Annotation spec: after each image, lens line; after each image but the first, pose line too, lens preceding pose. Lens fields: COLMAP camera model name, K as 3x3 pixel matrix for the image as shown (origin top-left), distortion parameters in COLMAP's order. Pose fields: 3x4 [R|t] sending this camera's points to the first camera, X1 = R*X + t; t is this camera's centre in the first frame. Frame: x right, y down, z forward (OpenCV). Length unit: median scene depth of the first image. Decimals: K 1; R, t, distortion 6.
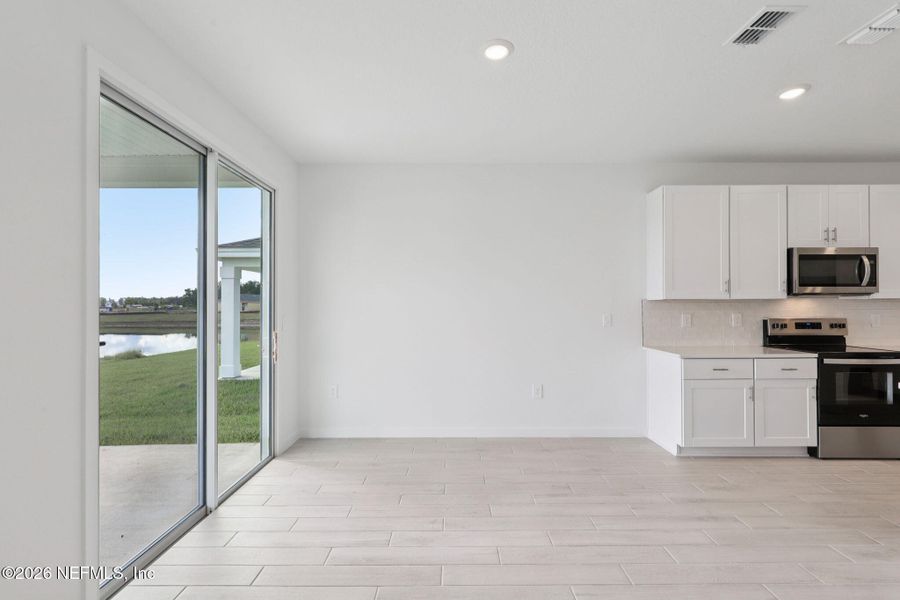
lens RADIAL K [[411.5, 0, 455.3], [0, 411.5, 304.5], [0, 0, 1]] dist [0.002137, 0.000251]
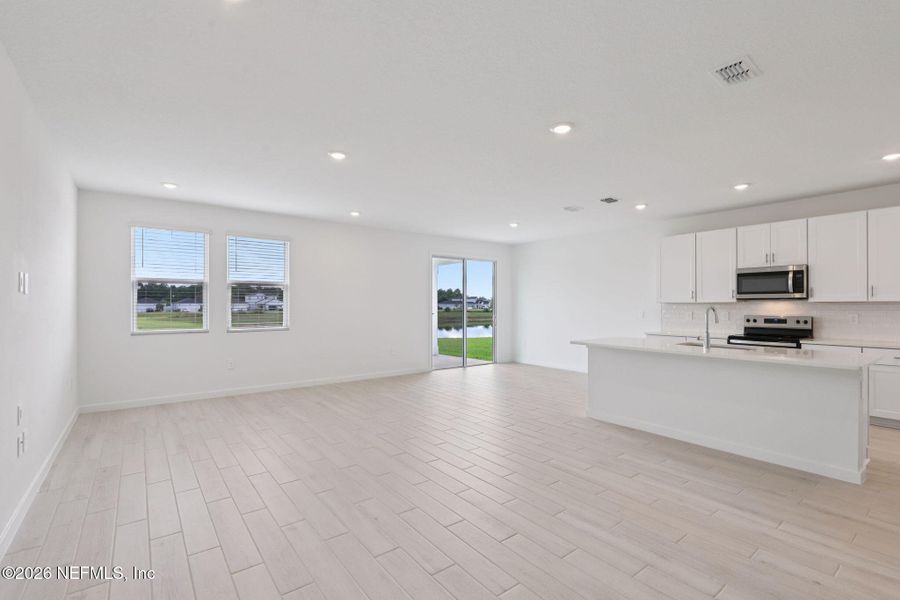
lens RADIAL K [[414.8, 0, 450.0], [0, 414.8, 300.0], [0, 0, 1]] dist [-0.000758, 0.000060]
pose [[0.606644, -0.006935, -0.794943, 1.387886], [0.000754, 0.999967, -0.008148, -0.010296], [0.794973, 0.004343, 0.606629, -0.783163]]
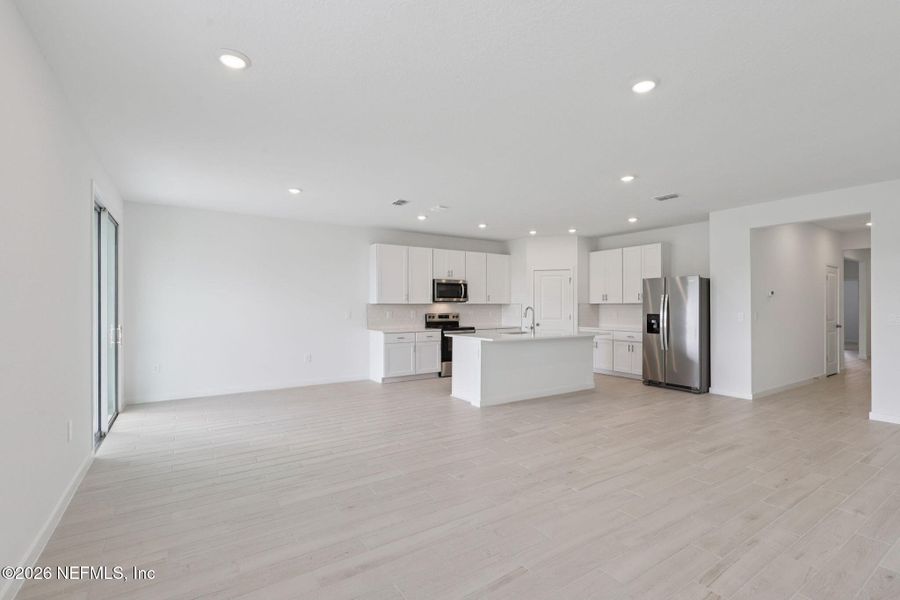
lens RADIAL K [[411.5, 0, 455.3], [0, 411.5, 304.5], [0, 0, 1]] dist [0.002137, 0.000251]
pose [[0.835125, 0.003125, 0.550051, -0.236942], [-0.000707, 0.999989, -0.004607, 0.000060], [-0.550059, 0.003459, 0.835119, -0.789488]]
